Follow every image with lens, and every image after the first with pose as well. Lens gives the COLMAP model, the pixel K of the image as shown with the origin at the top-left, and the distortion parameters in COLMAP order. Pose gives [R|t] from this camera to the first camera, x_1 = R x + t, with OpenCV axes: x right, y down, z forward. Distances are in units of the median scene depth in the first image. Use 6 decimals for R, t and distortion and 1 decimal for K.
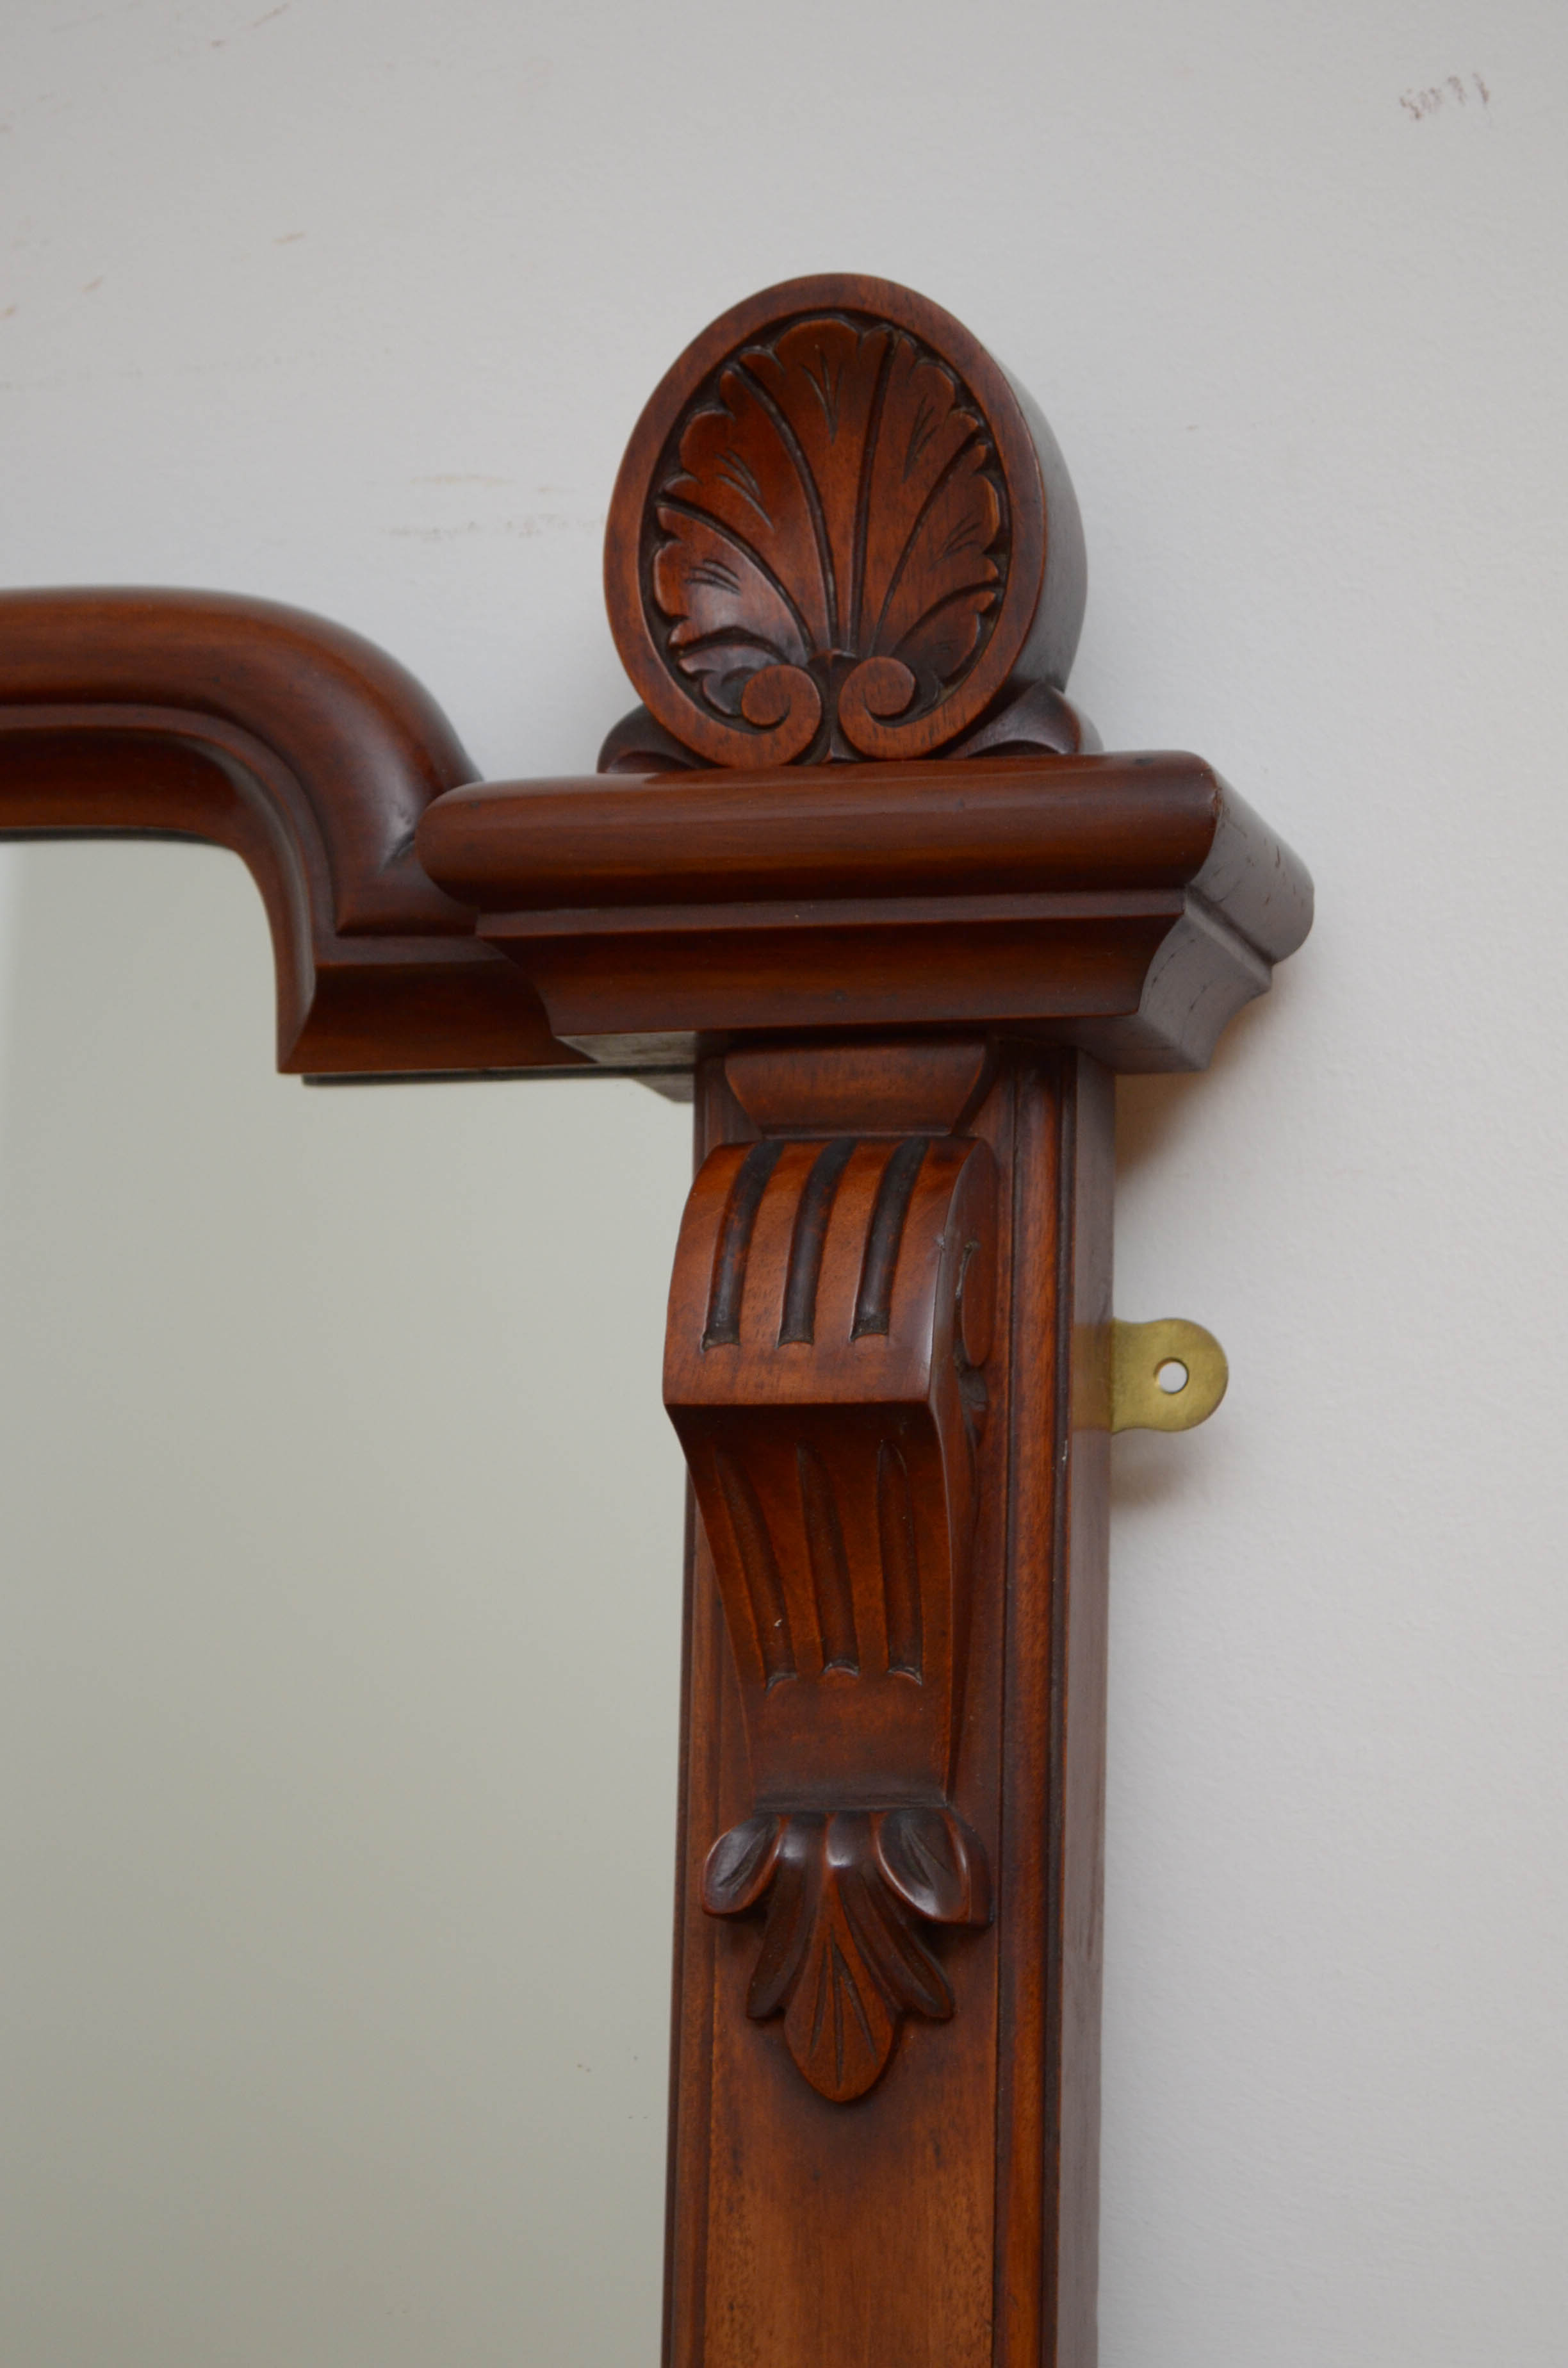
lens RADIAL K [[5746.0, 0, 784.0], [0, 5746.0, 1184.0], [0, 0, 1]] dist [0.023433, 0.293855]
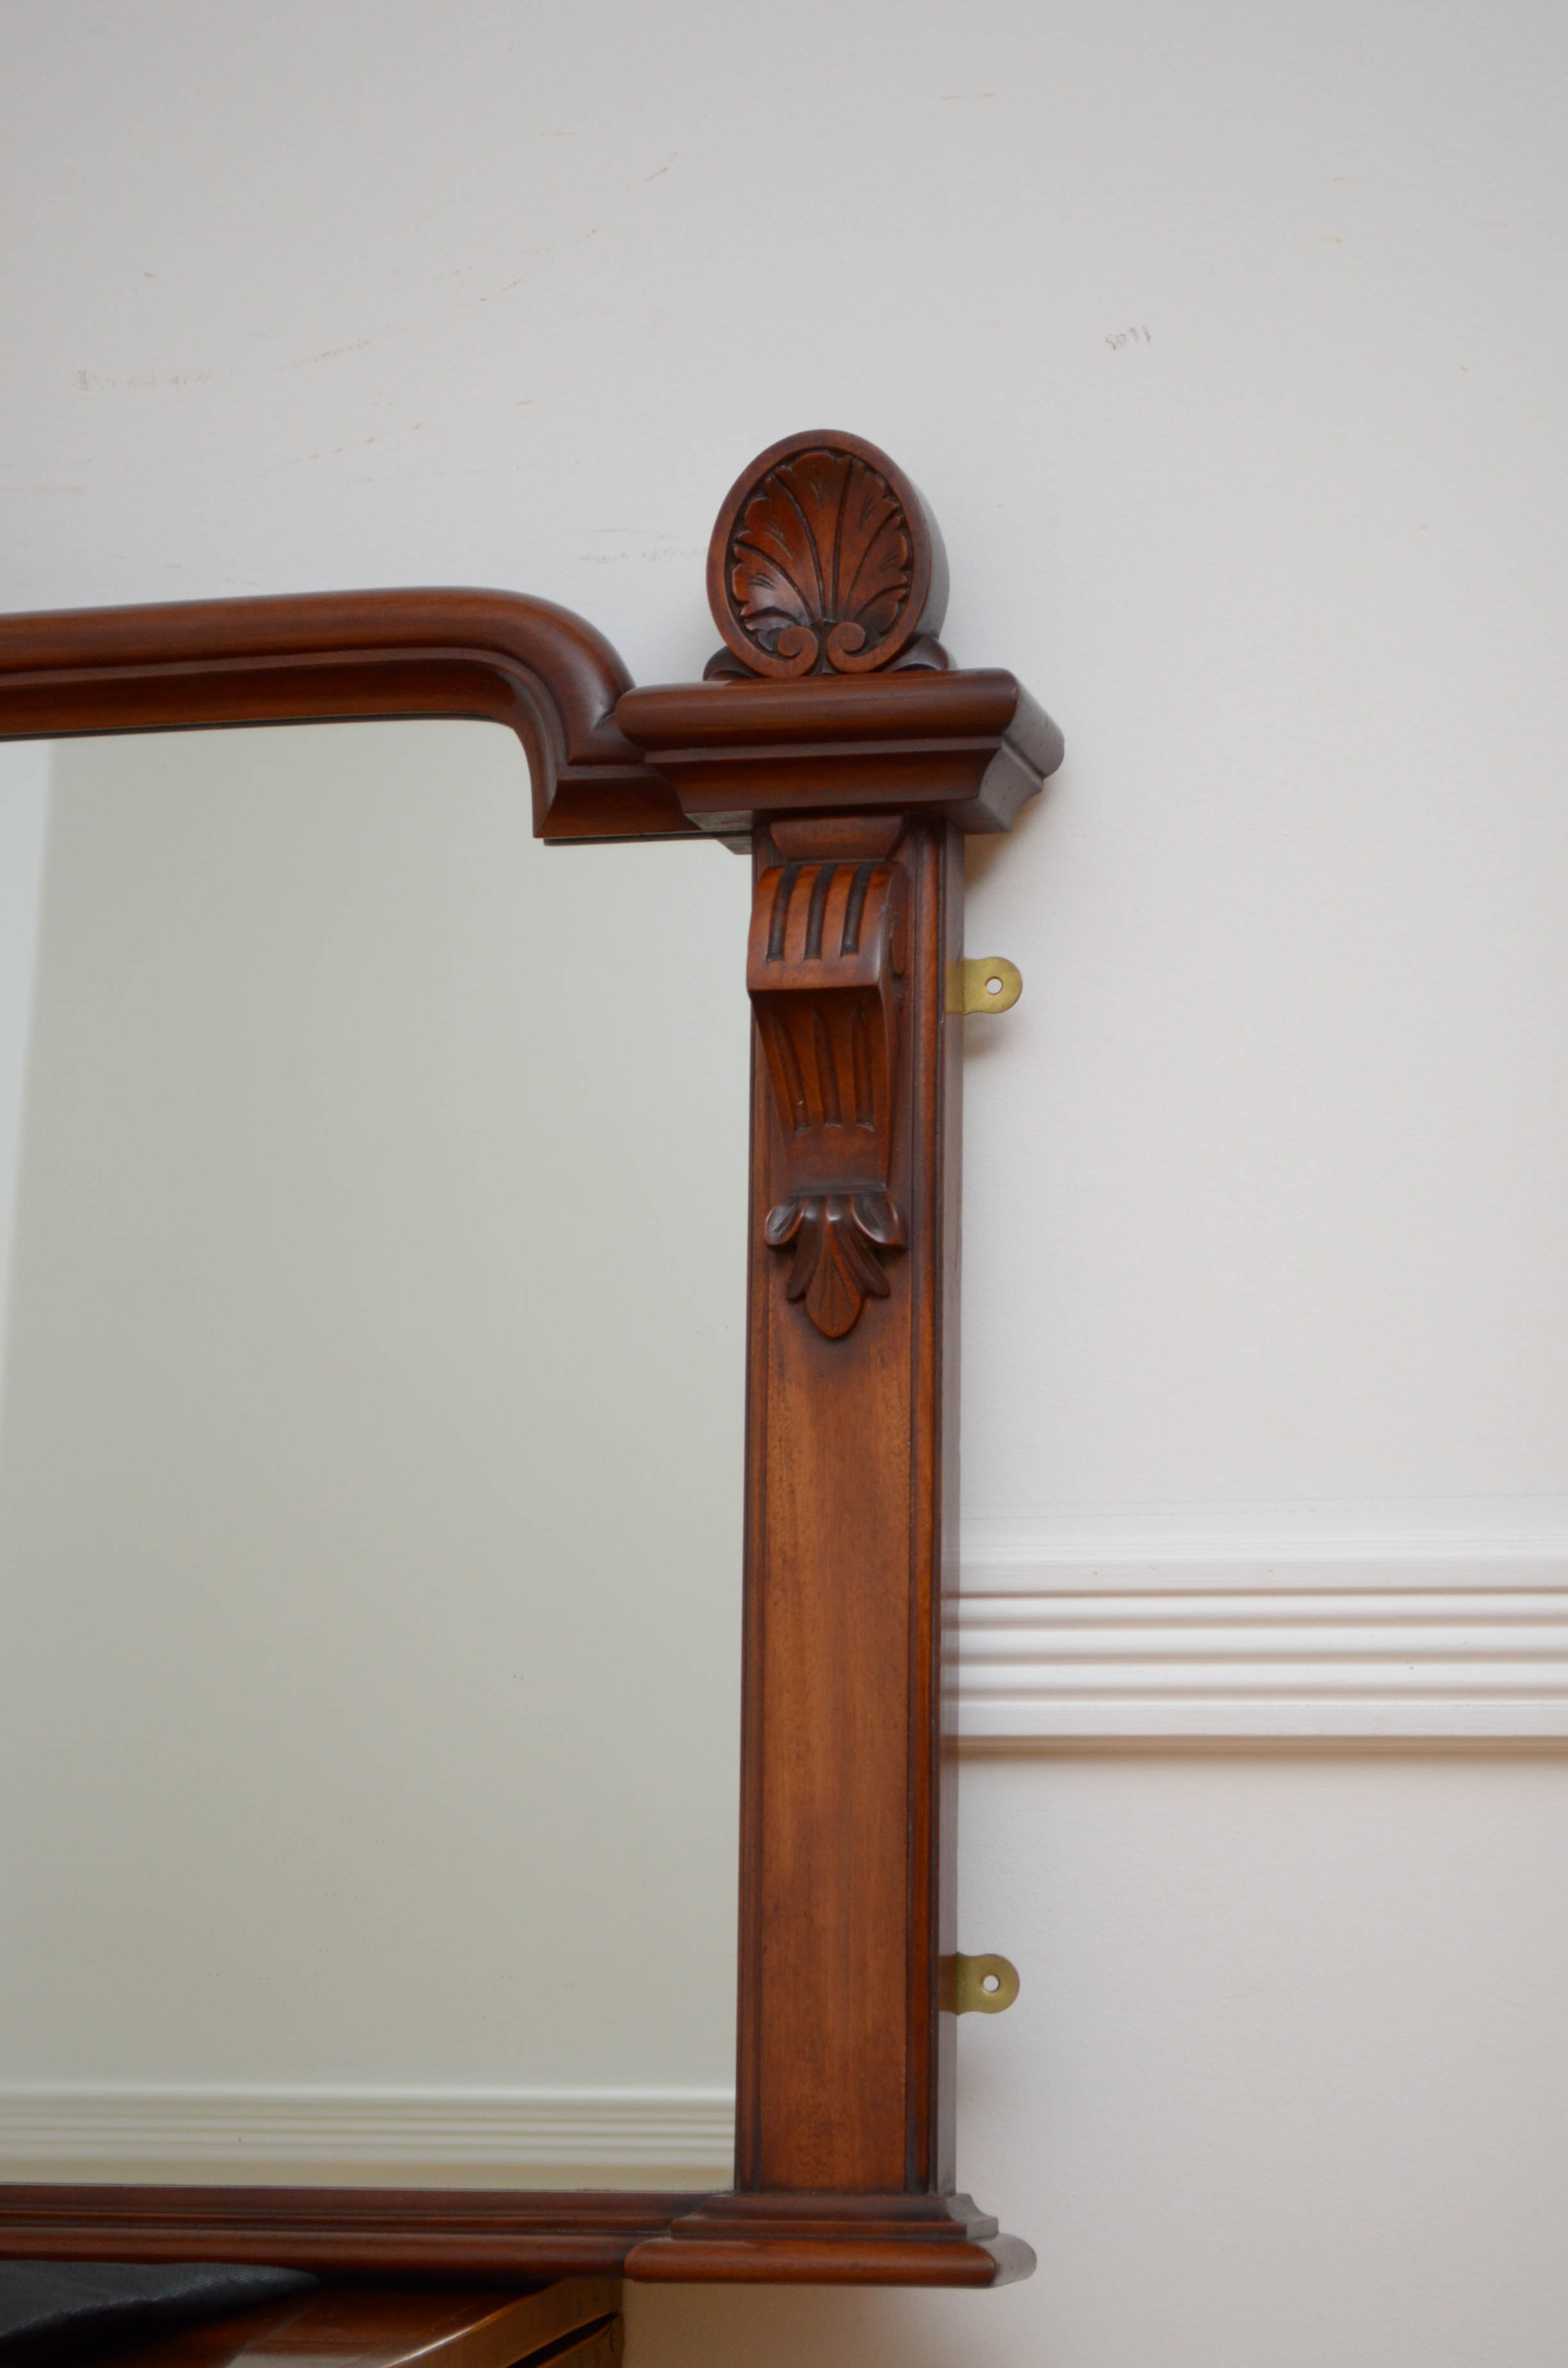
lens RADIAL K [[4927.7, 0, 784.0], [0, 4927.7, 1184.0], [0, 0, 1]] dist [-0.042671, -0.095493]
pose [[0.999350, -0.006179, 0.035503, -0.067575], [0.005427, 0.999760, 0.021228, 0.067284], [-0.035626, -0.021021, 0.999144, -0.715797]]
